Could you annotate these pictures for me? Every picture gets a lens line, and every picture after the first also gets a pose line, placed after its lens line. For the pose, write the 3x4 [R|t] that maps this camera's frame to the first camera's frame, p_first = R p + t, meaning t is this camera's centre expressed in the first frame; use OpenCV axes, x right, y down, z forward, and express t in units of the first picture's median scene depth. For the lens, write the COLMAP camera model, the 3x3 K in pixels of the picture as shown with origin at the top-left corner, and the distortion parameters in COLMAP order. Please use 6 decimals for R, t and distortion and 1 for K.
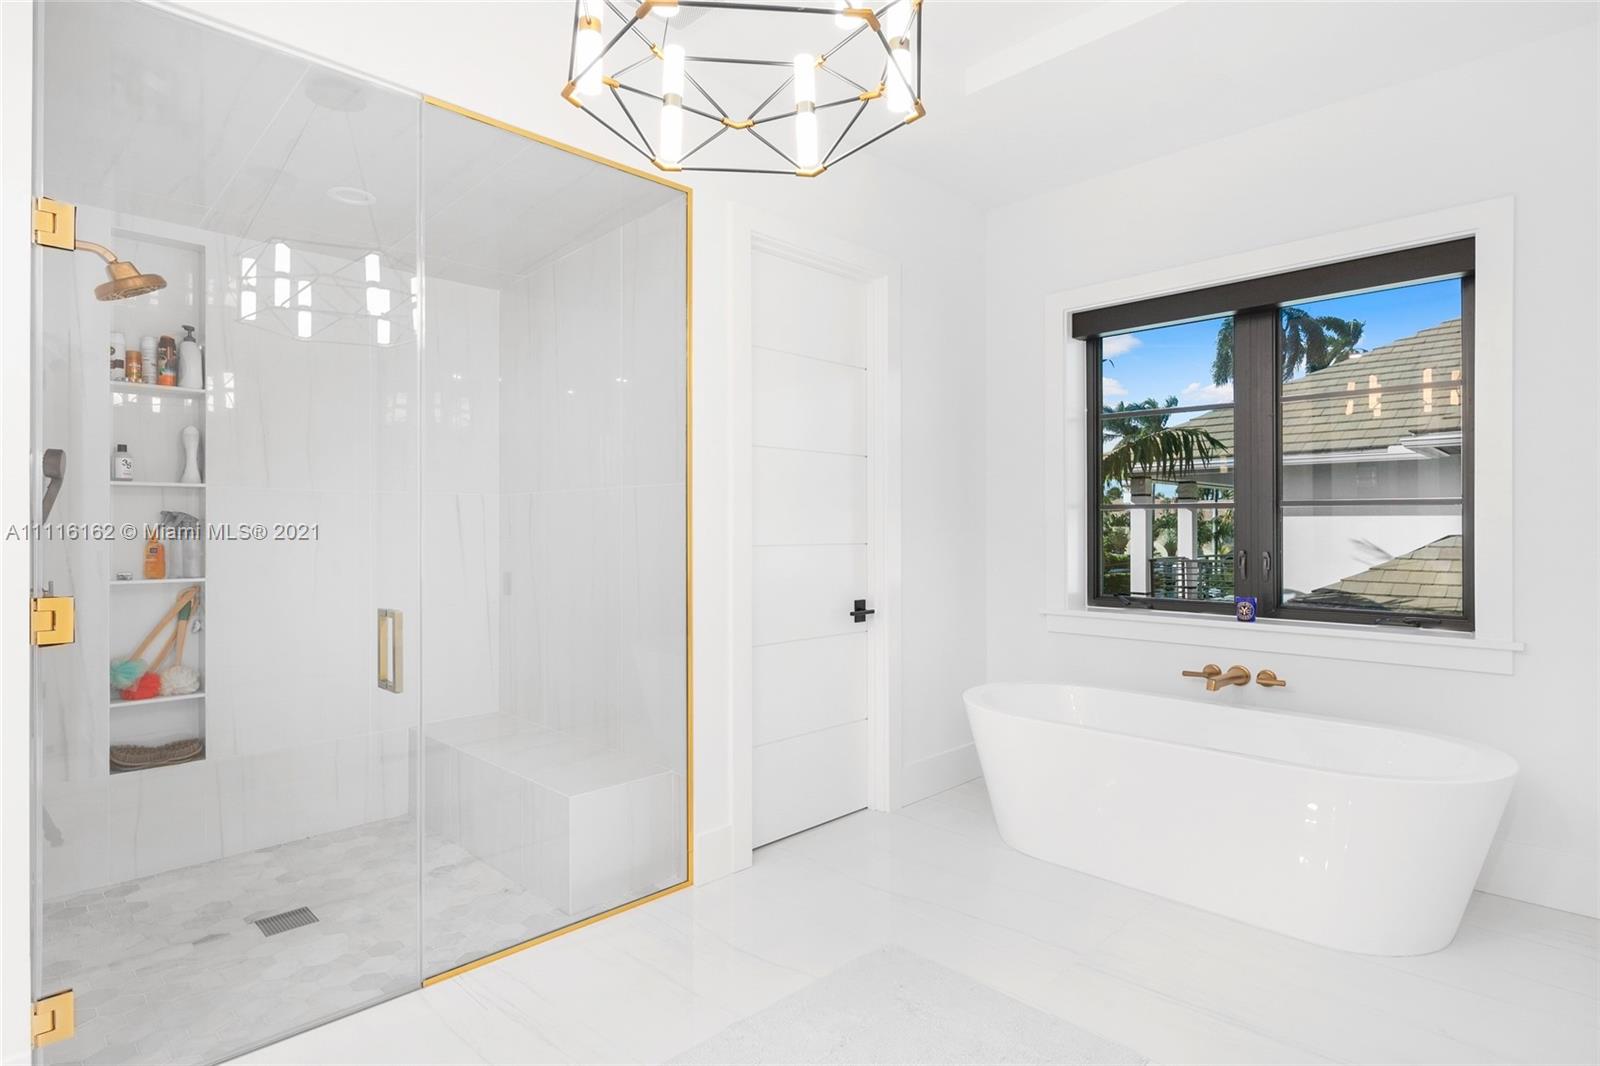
lens RADIAL K [[755.7, 0, 801.6], [0, 755.7, 525.9], [0, 0, 1]] dist [0.000873, 0.000167]
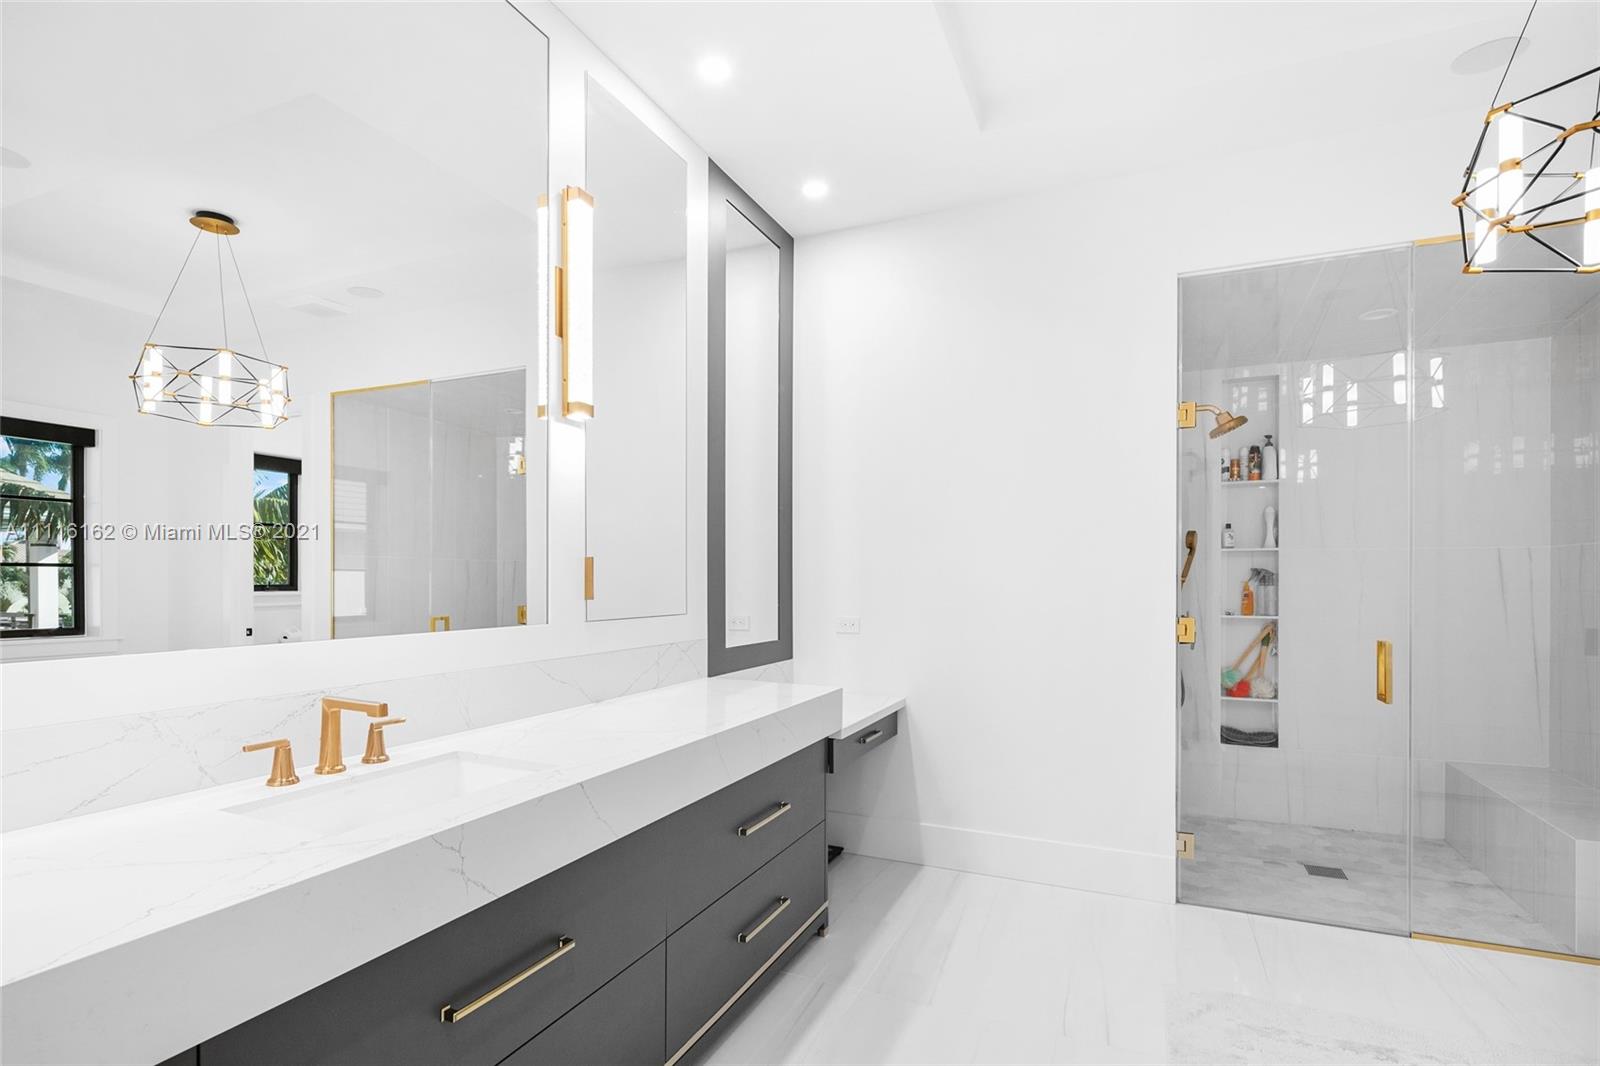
lens RADIAL K [[787.4, 0, 801.3], [0, 787.4, 577.9], [0, 0, 1]] dist [0.000916, -0.000410]
pose [[0.312736, 0.000747, -0.949840, 0.303353], [-0.001971, 0.999998, 0.000138, 0.000438], [0.949838, 0.001829, 0.312737, -0.274843]]
